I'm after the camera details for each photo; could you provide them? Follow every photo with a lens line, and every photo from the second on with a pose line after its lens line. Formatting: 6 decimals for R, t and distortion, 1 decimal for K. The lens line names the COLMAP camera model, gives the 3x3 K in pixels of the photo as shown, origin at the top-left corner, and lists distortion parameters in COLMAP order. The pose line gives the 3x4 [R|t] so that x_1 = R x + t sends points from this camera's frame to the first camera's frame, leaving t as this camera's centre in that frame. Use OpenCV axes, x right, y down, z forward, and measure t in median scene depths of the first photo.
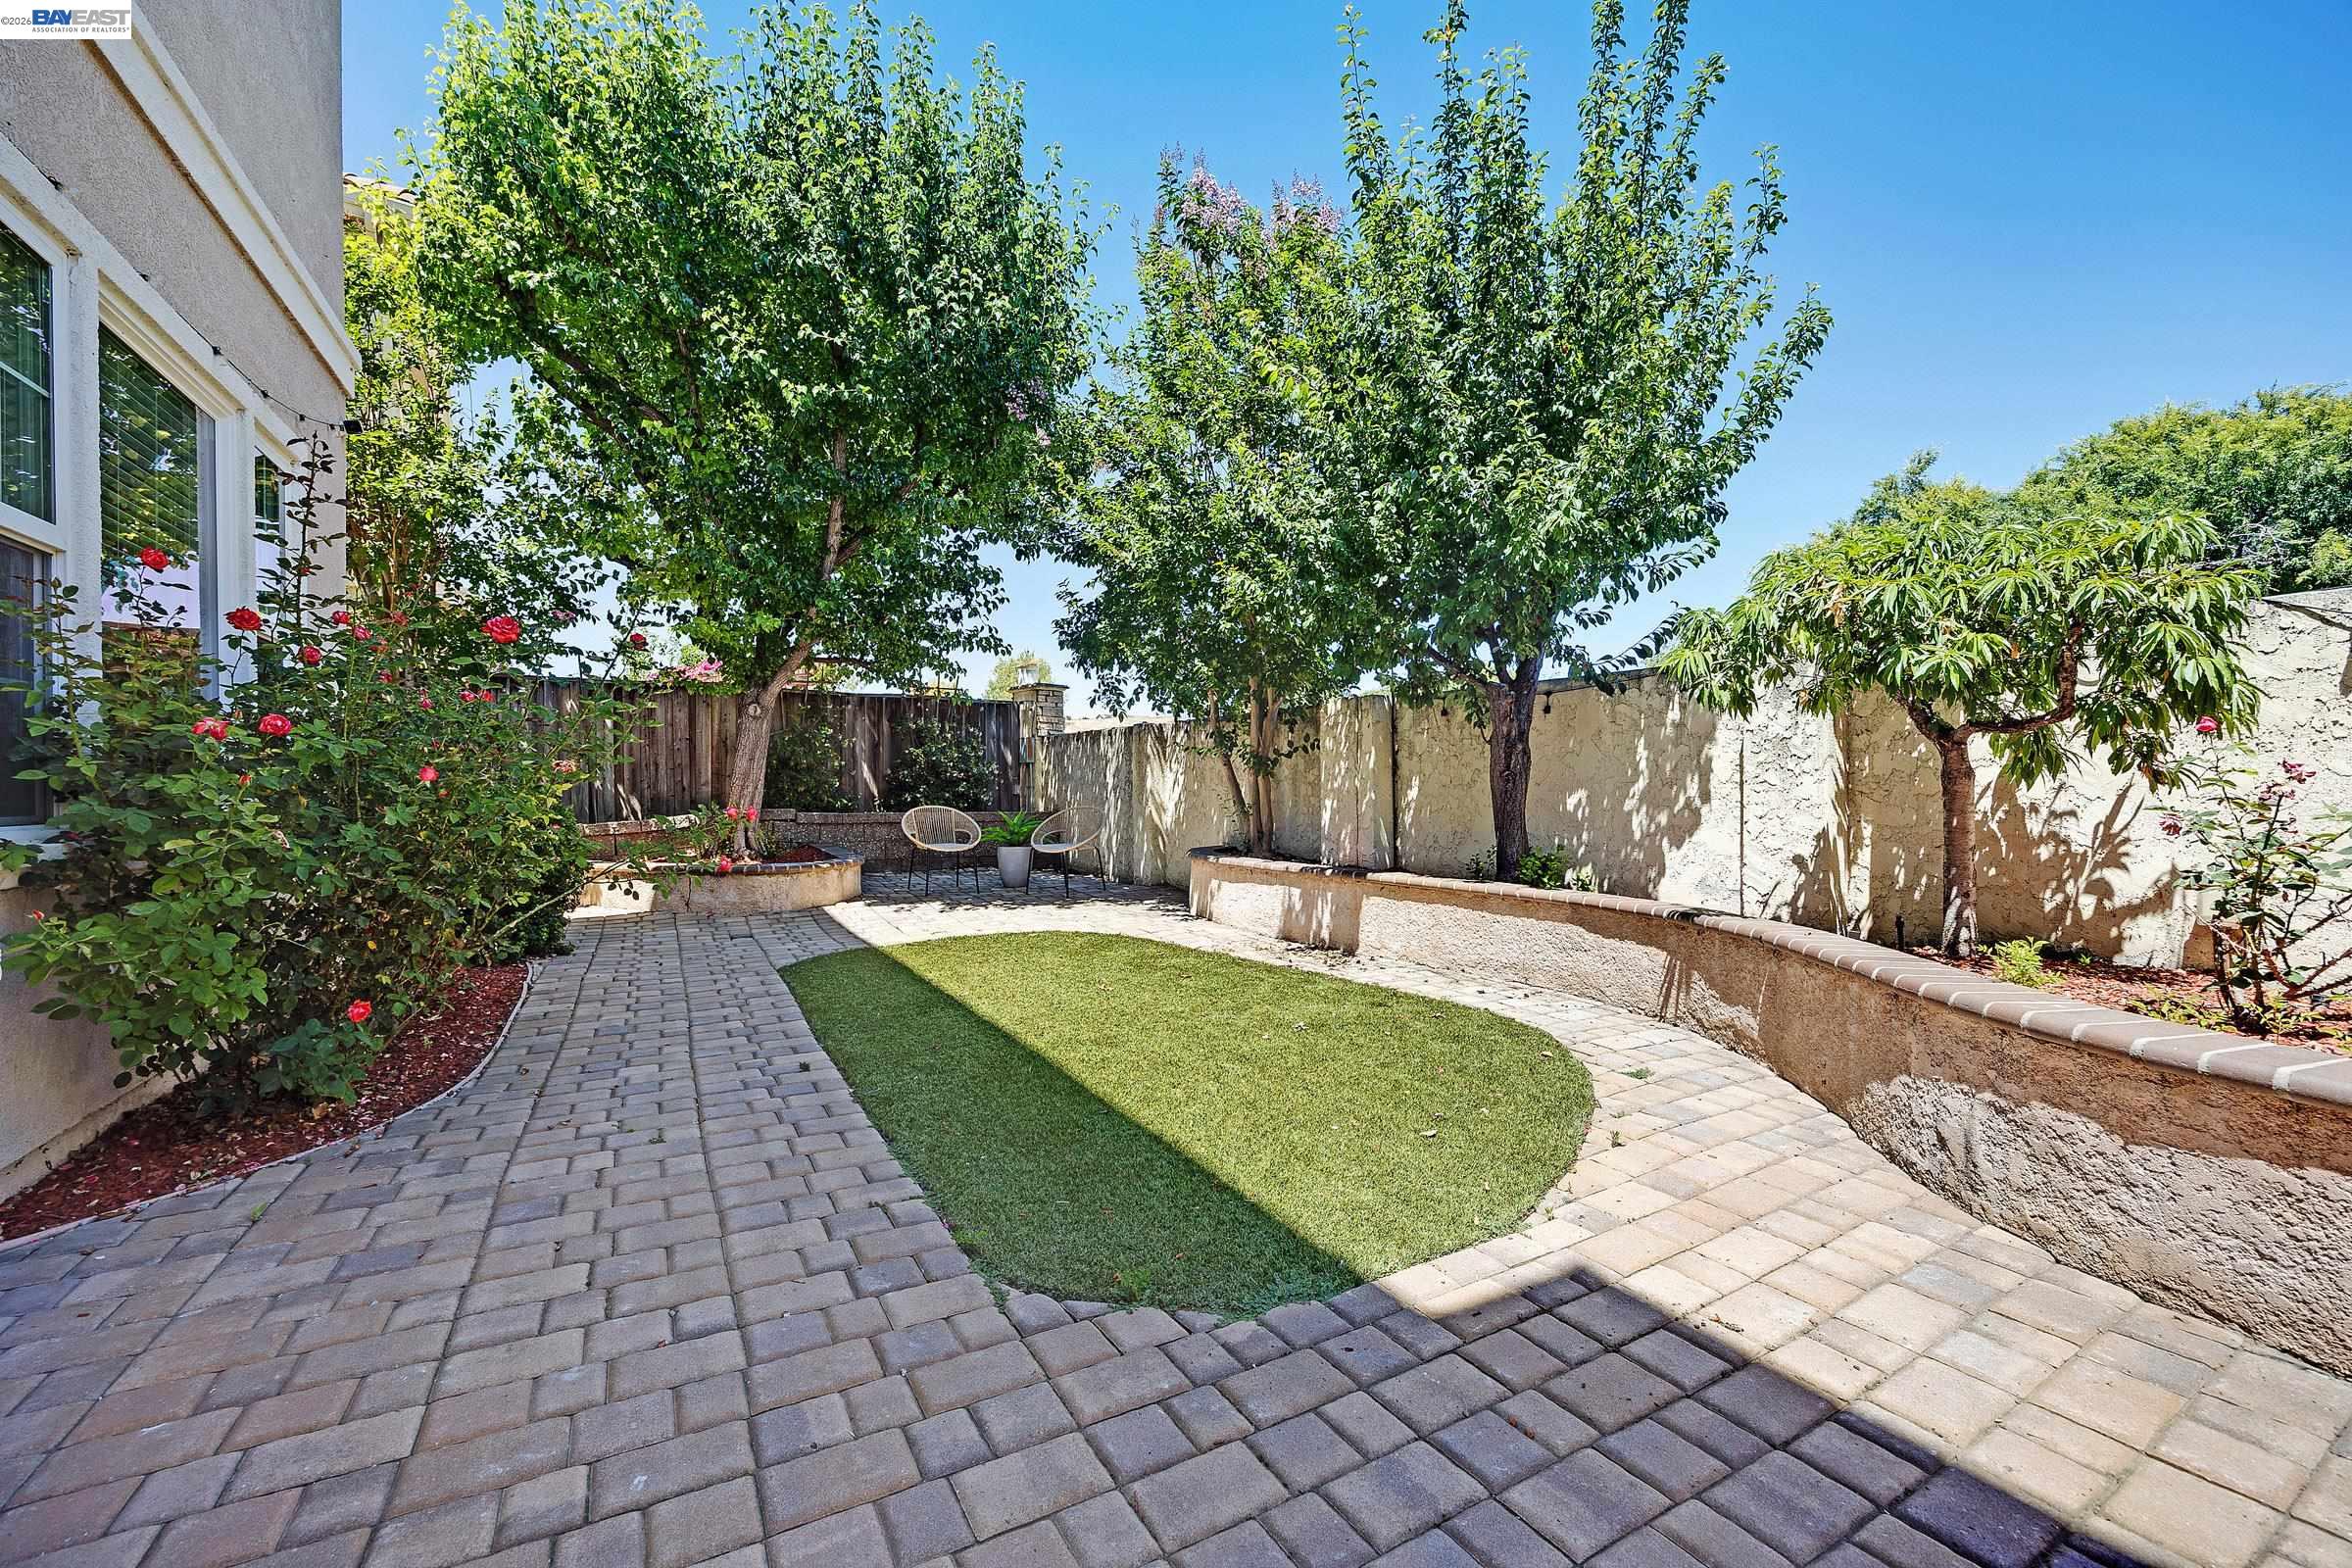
lens RADIAL K [[900.1, 0, 1129.8], [0, 900.1, 740.0], [0, 0, 1]] dist [-0.006898, -0.000220]
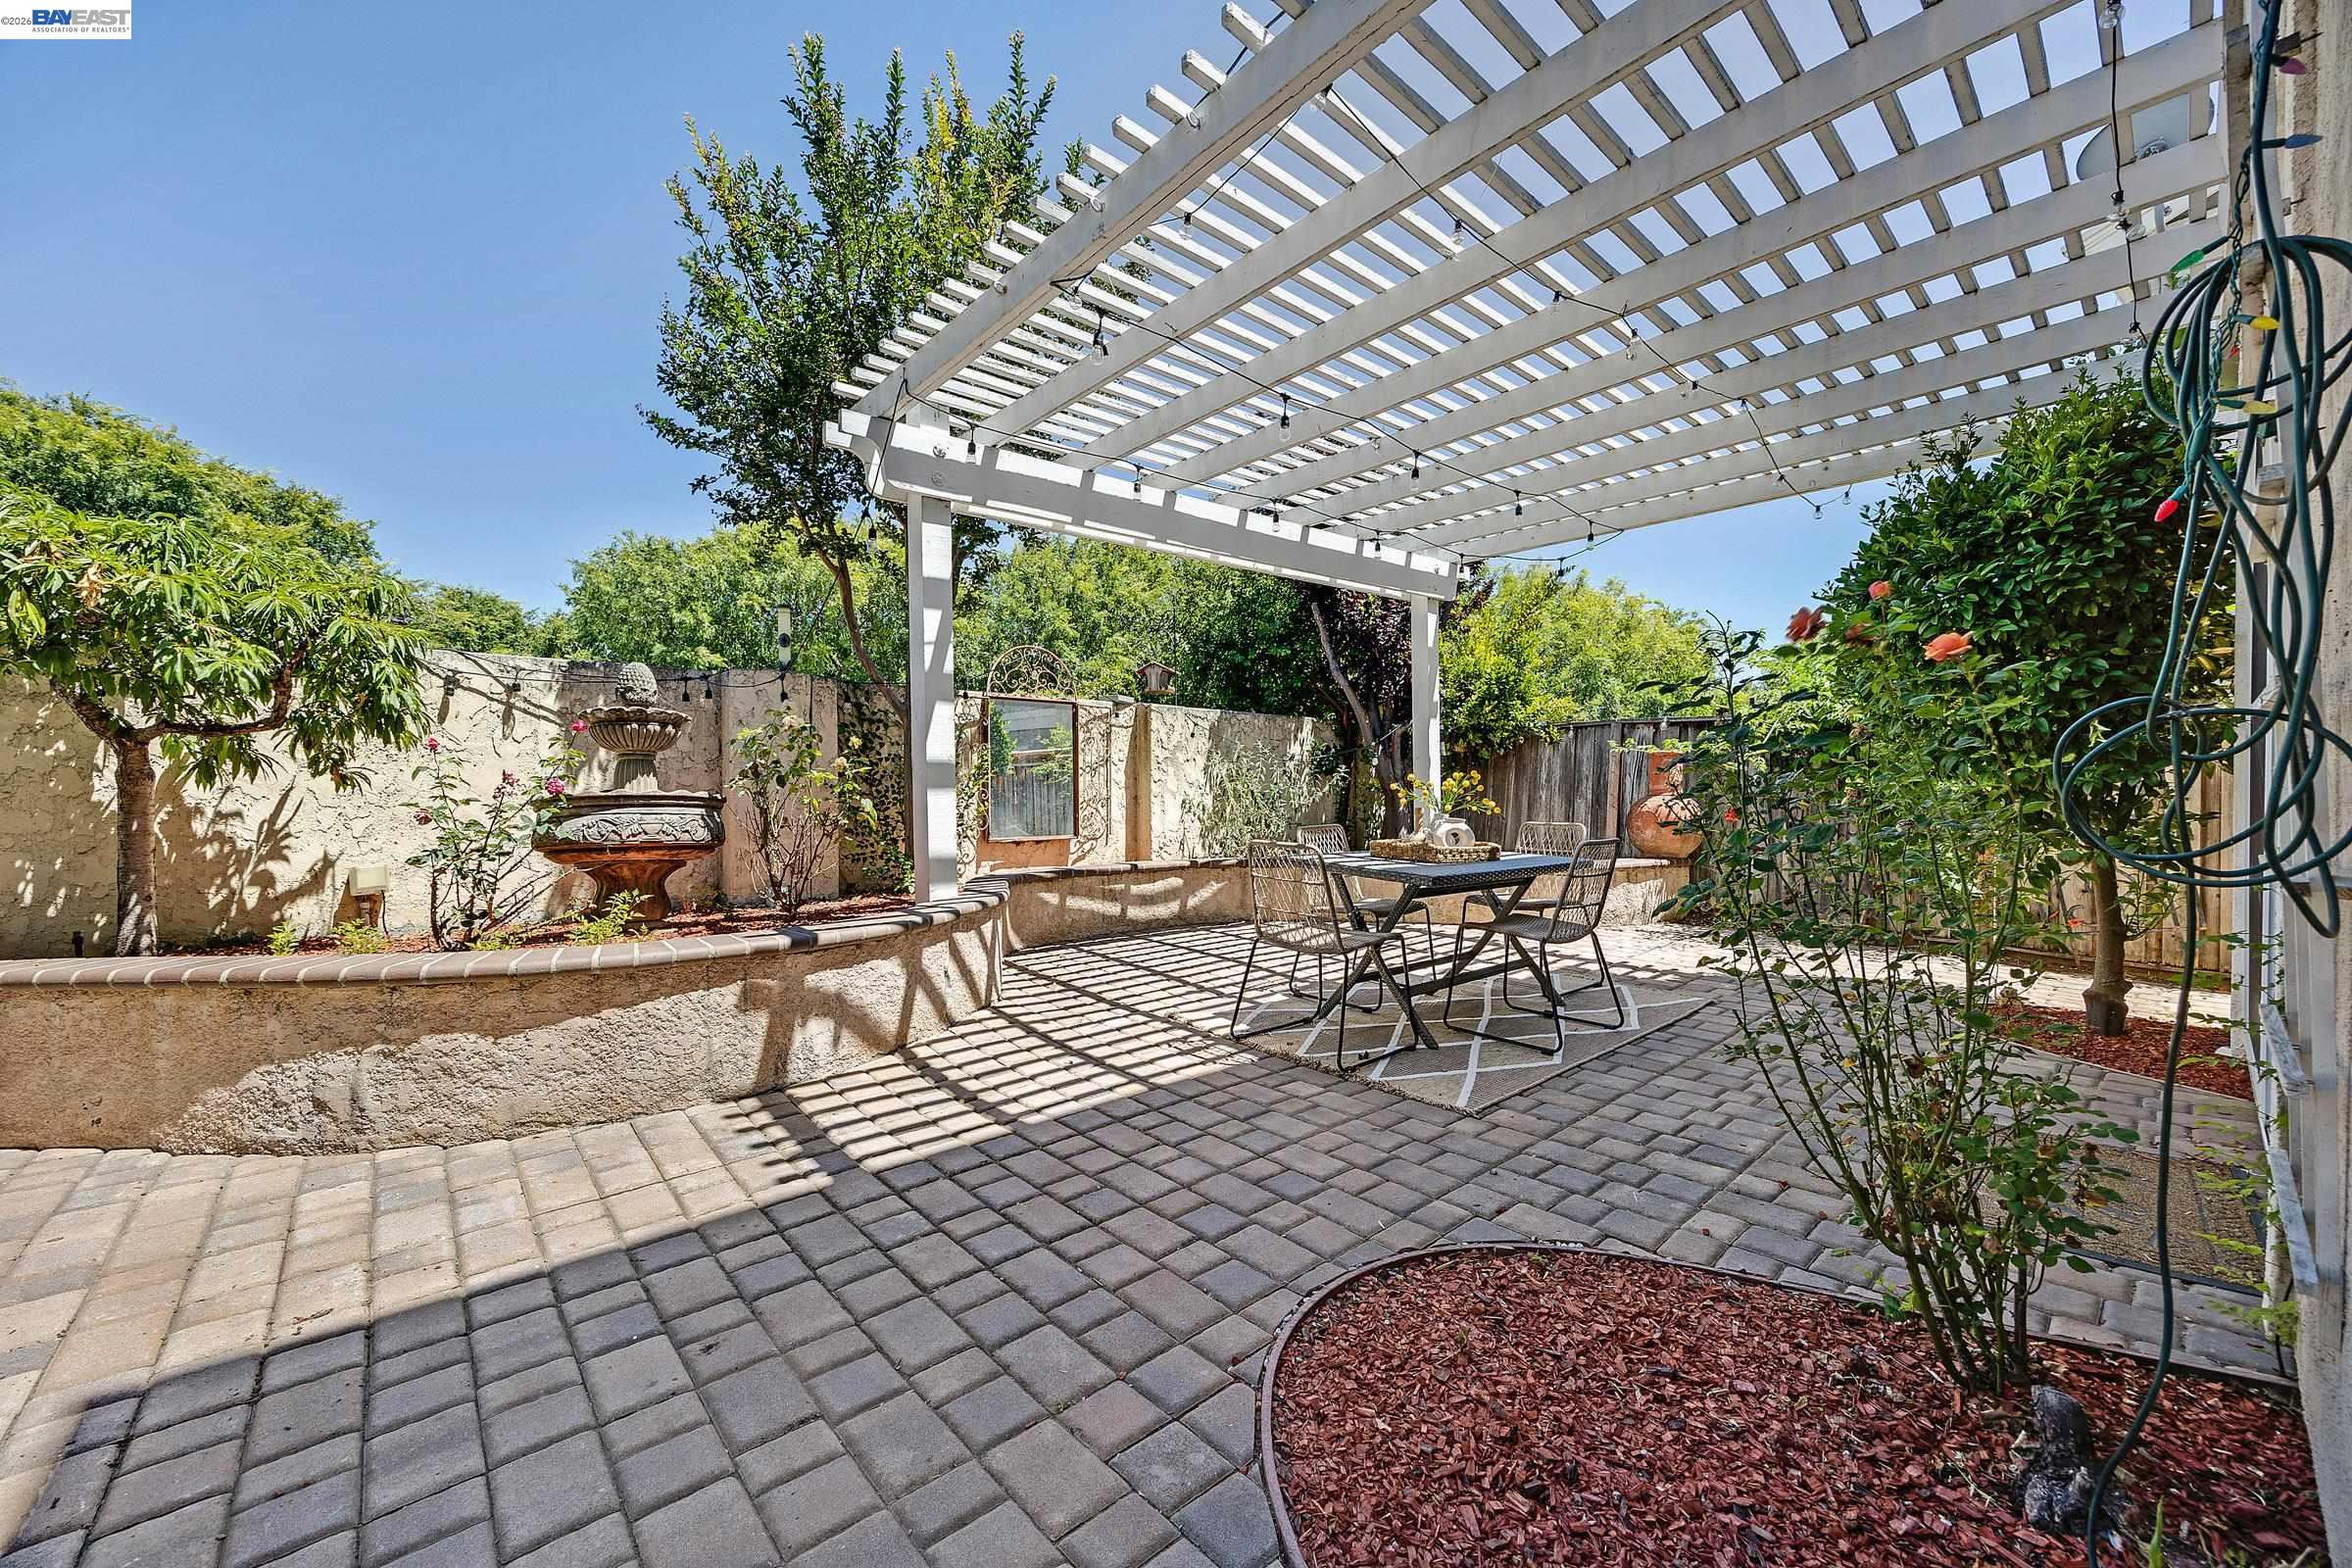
lens RADIAL K [[900.1, 0, 1177.7], [0, 900.1, 788.0], [0, 0, 1]] dist [-0.006898, -0.000220]
pose [[-0.226652, -0.003983, 0.973968, -0.272274], [-0.049015, 0.998771, -0.007321, 0.004029], [-0.972742, -0.049398, -0.226568, 0.146786]]
